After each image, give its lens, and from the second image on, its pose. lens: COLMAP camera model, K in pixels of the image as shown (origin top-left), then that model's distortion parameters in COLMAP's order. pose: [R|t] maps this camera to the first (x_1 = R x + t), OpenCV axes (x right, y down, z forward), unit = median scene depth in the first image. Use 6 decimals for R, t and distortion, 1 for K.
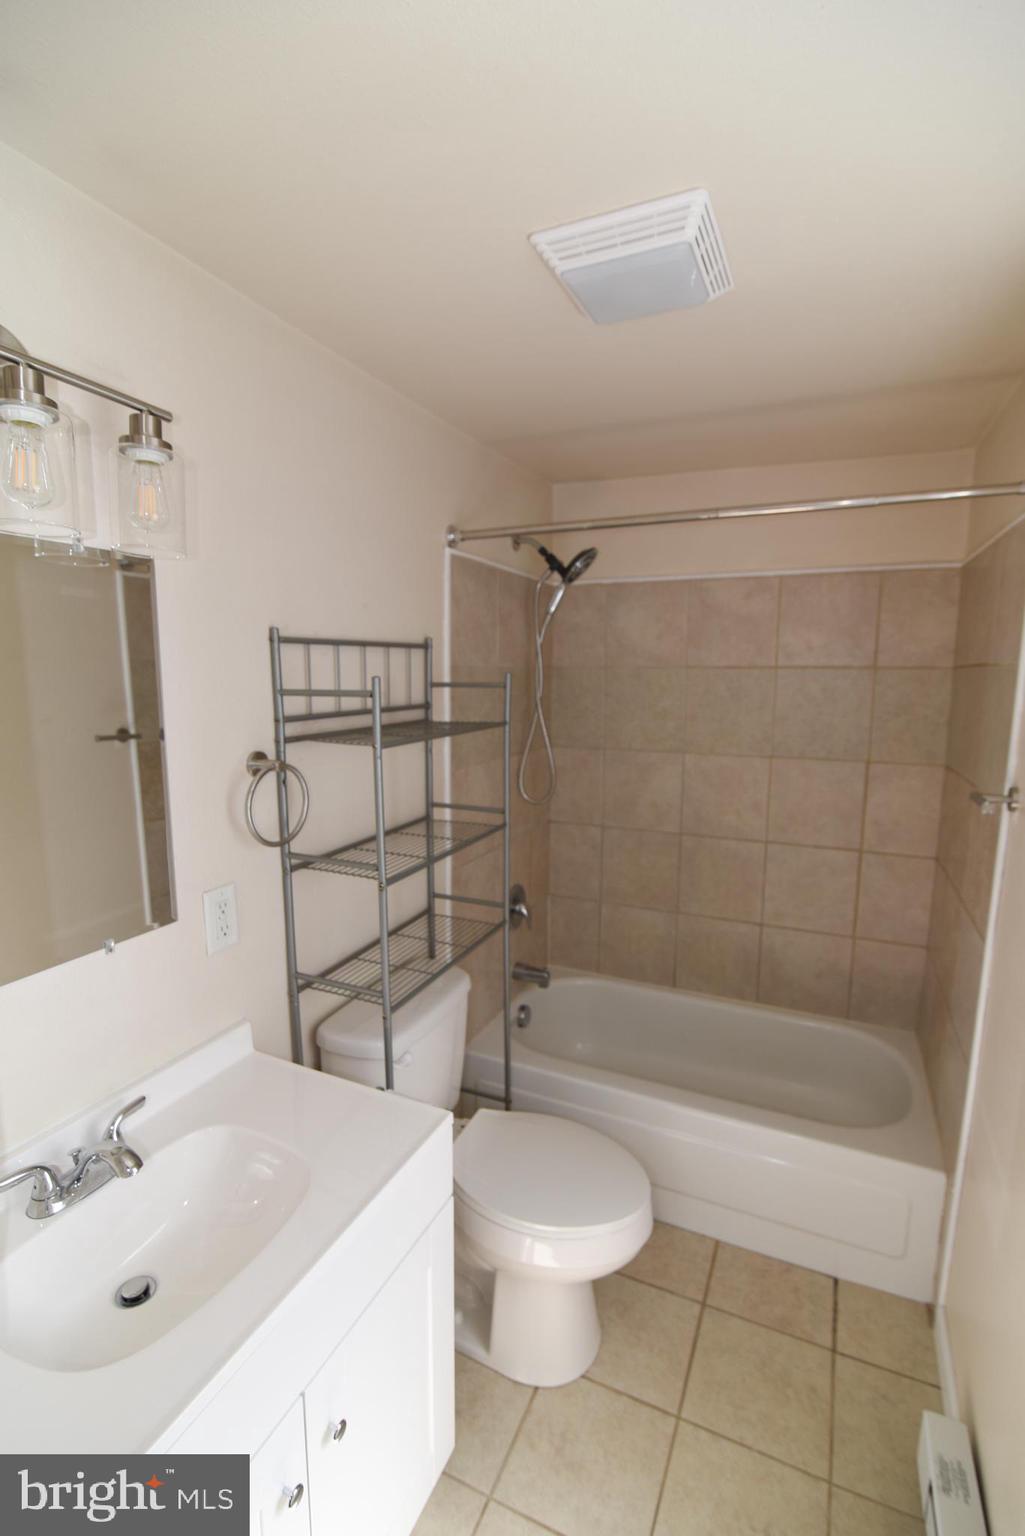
lens RADIAL K [[704.1, 0, 512.3], [0, 704.1, 776.6], [0, 0, 1]] dist [-0.029918, 0.000610]
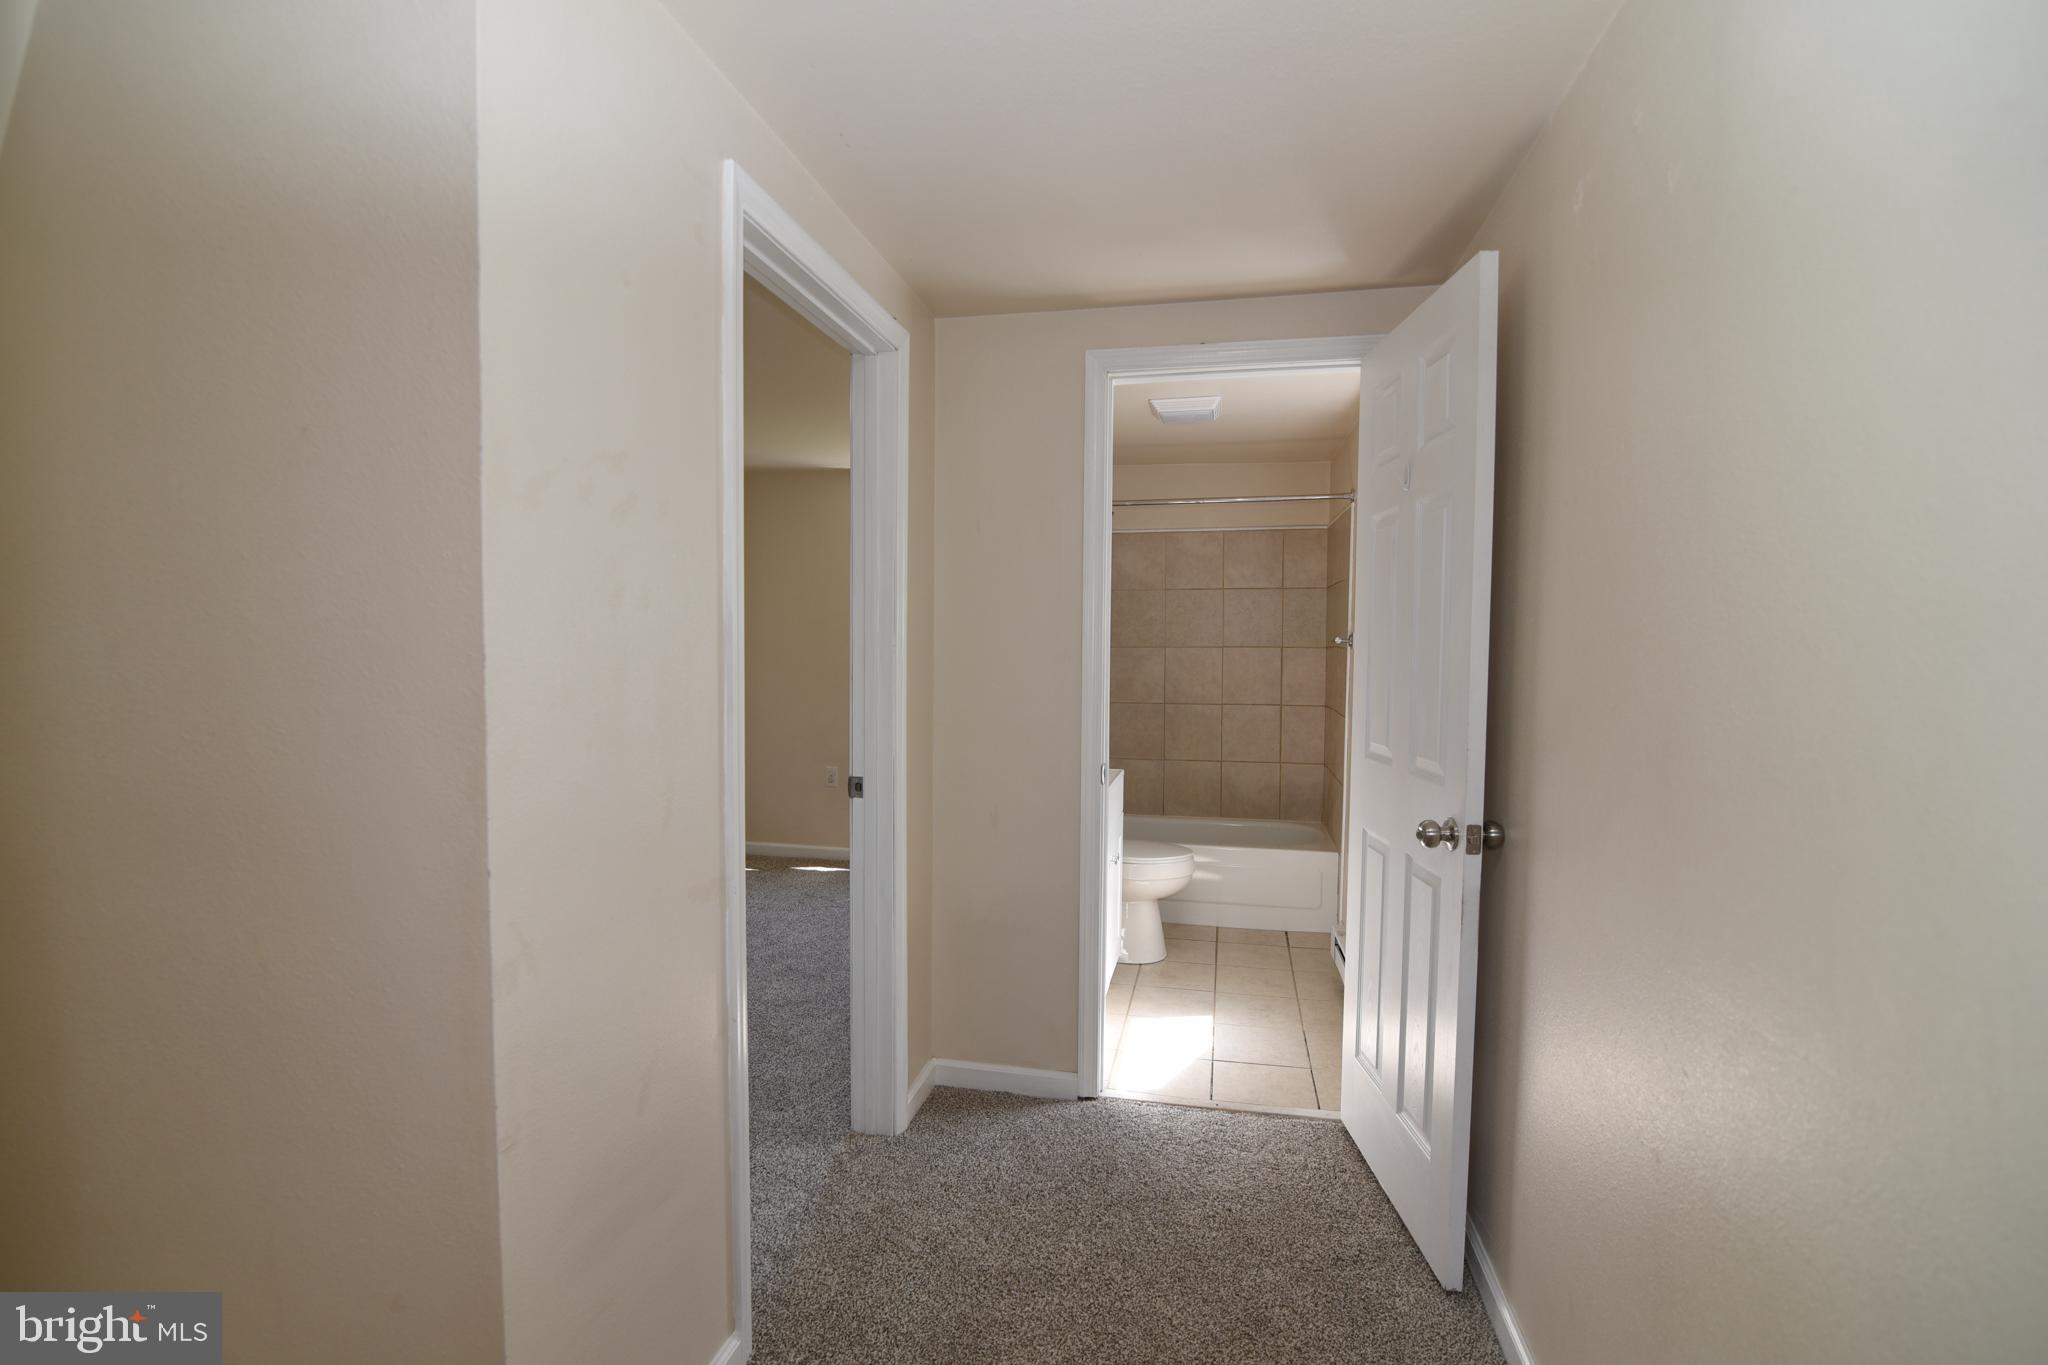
lens RADIAL K [[938.7, 0, 1017.9], [0, 938.7, 684.7], [0, 0, 1]] dist [-0.029918, 0.000610]
pose [[0.978125, -0.012355, 0.207650, -0.499670], [0.031807, 0.995379, -0.090600, 0.227565], [-0.205572, 0.095223, 0.973998, -0.902195]]
